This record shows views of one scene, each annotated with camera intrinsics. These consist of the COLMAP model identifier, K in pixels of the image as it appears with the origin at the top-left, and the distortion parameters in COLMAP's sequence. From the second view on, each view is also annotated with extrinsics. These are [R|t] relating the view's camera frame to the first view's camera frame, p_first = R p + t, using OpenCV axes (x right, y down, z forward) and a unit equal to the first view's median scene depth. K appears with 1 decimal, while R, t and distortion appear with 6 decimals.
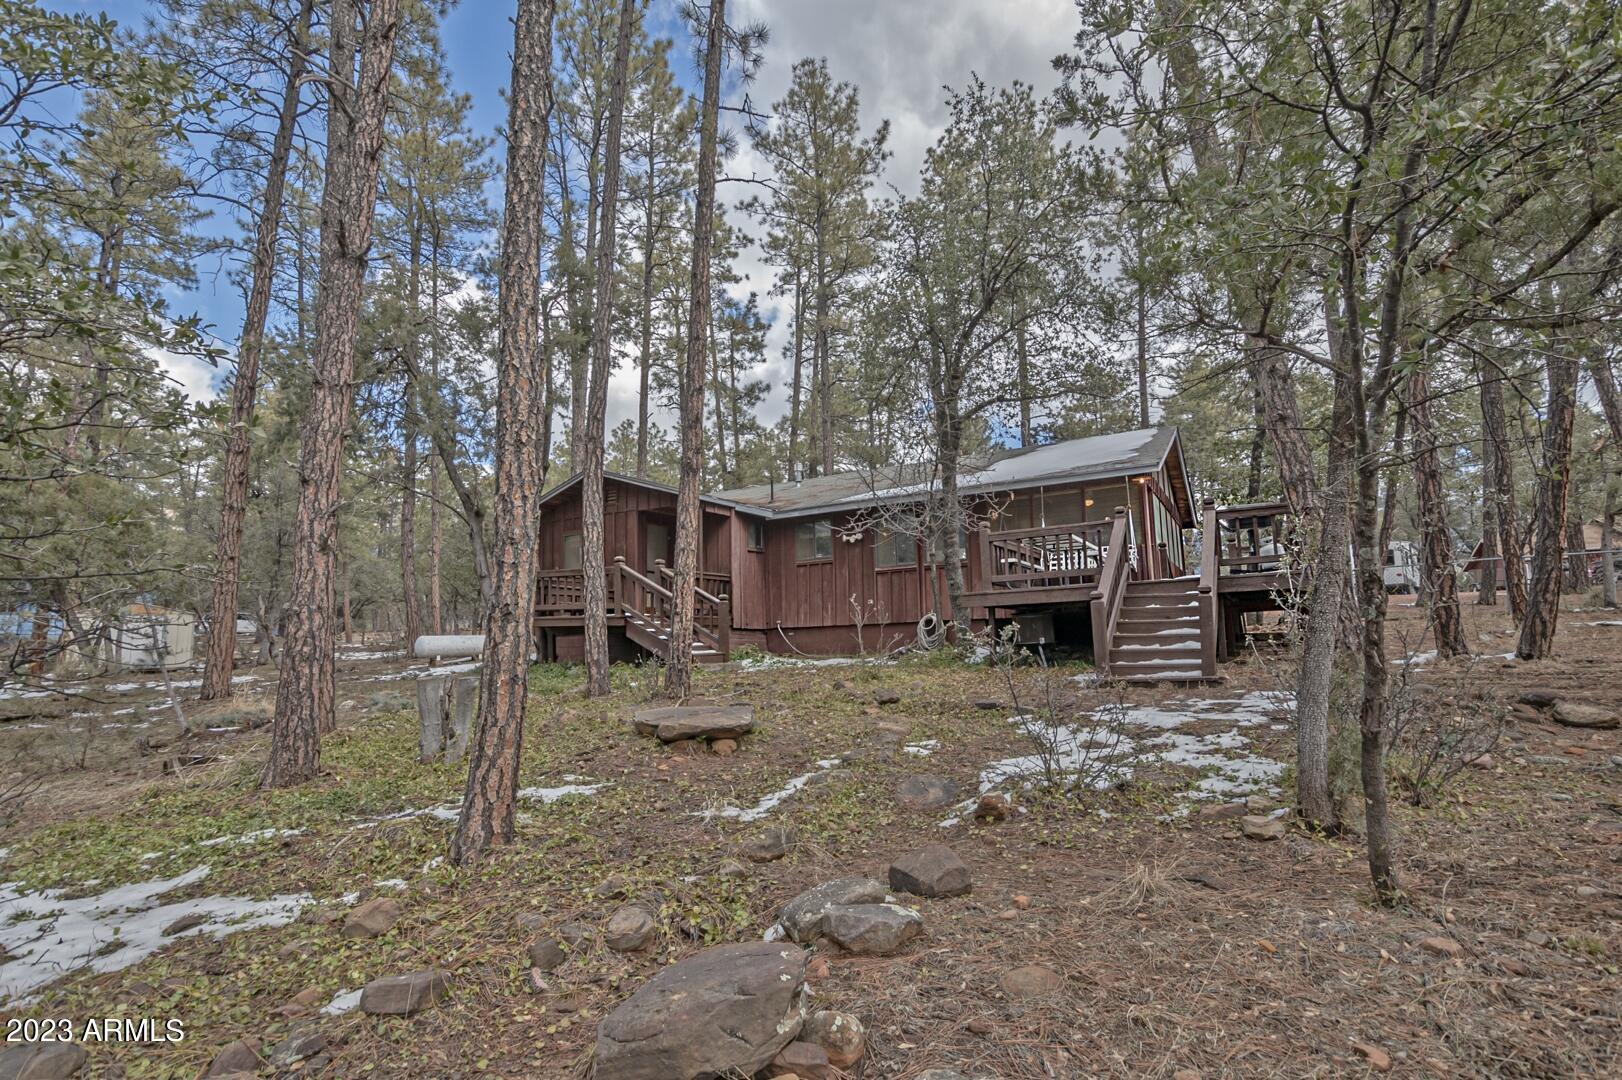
lens RADIAL K [[797.8, 0, 811.0], [0, 797.8, 540.0], [0, 0, 1]] dist [0.000114, -0.000002]
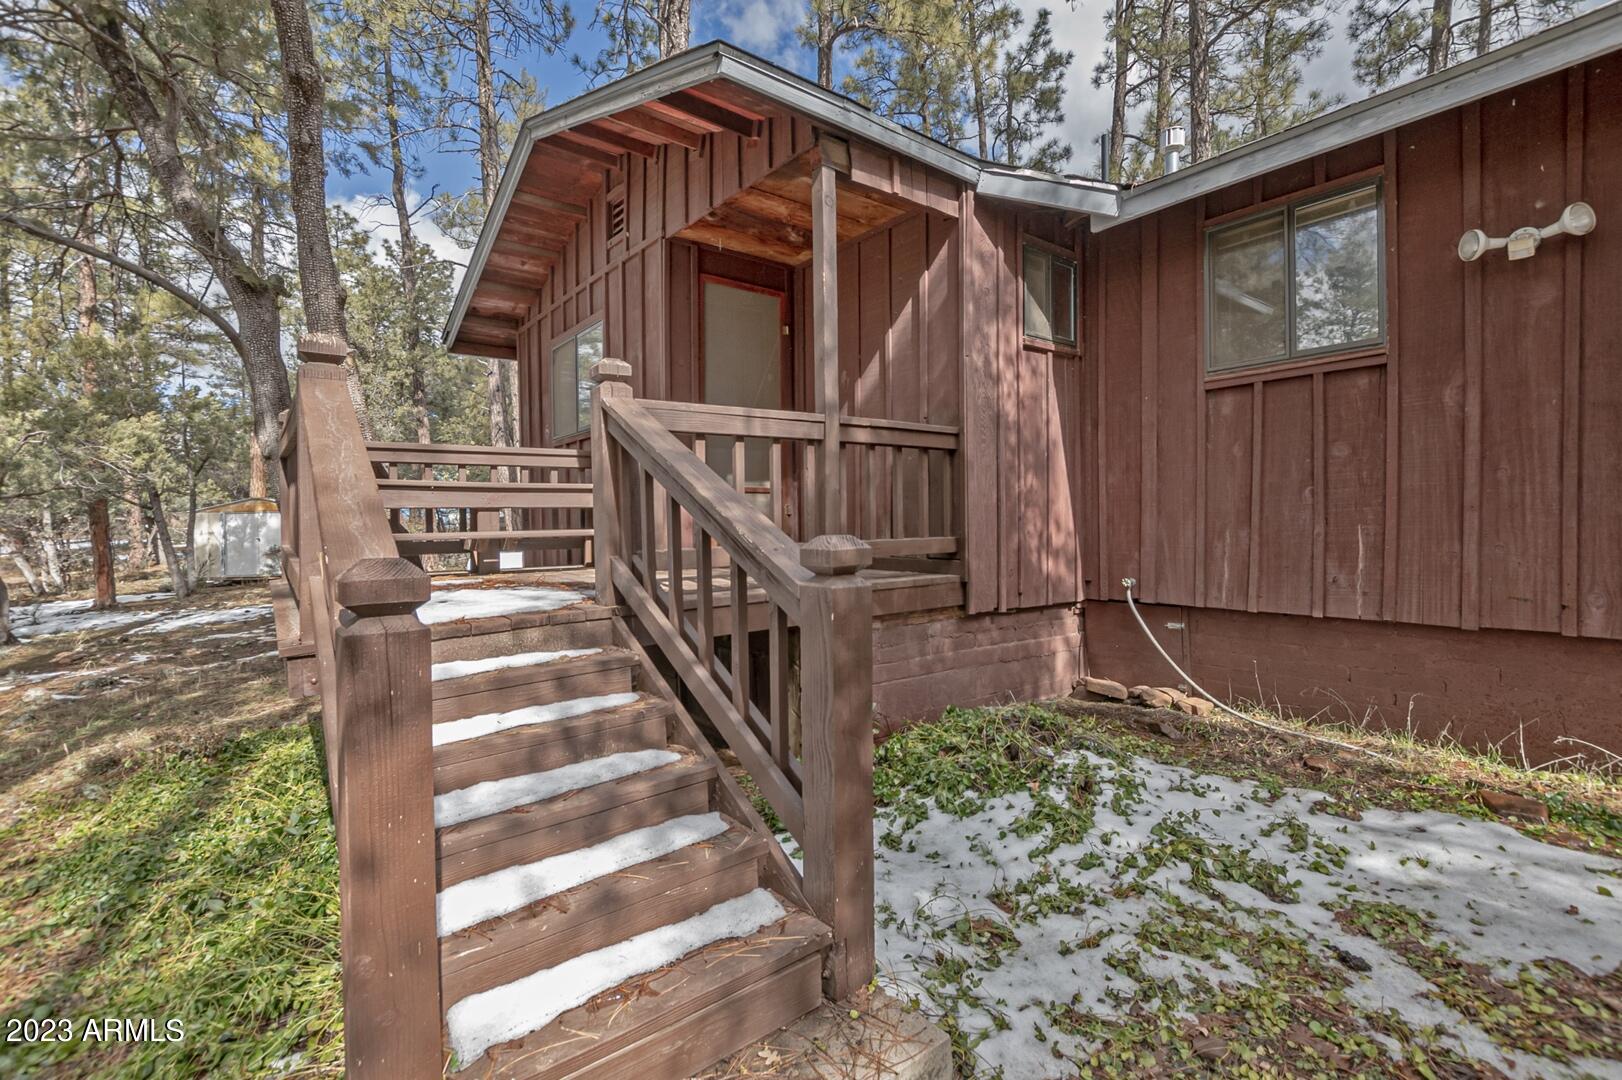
lens RADIAL K [[717.4, 0, 811.0], [0, 717.4, 540.0], [0, 0, 1]] dist [0.000757, 0.000103]
pose [[0.927930, 0.014153, -0.372486, -0.052174], [0.046122, 0.987241, 0.152410, 0.038446], [0.369891, -0.158605, 0.915437, 0.706643]]
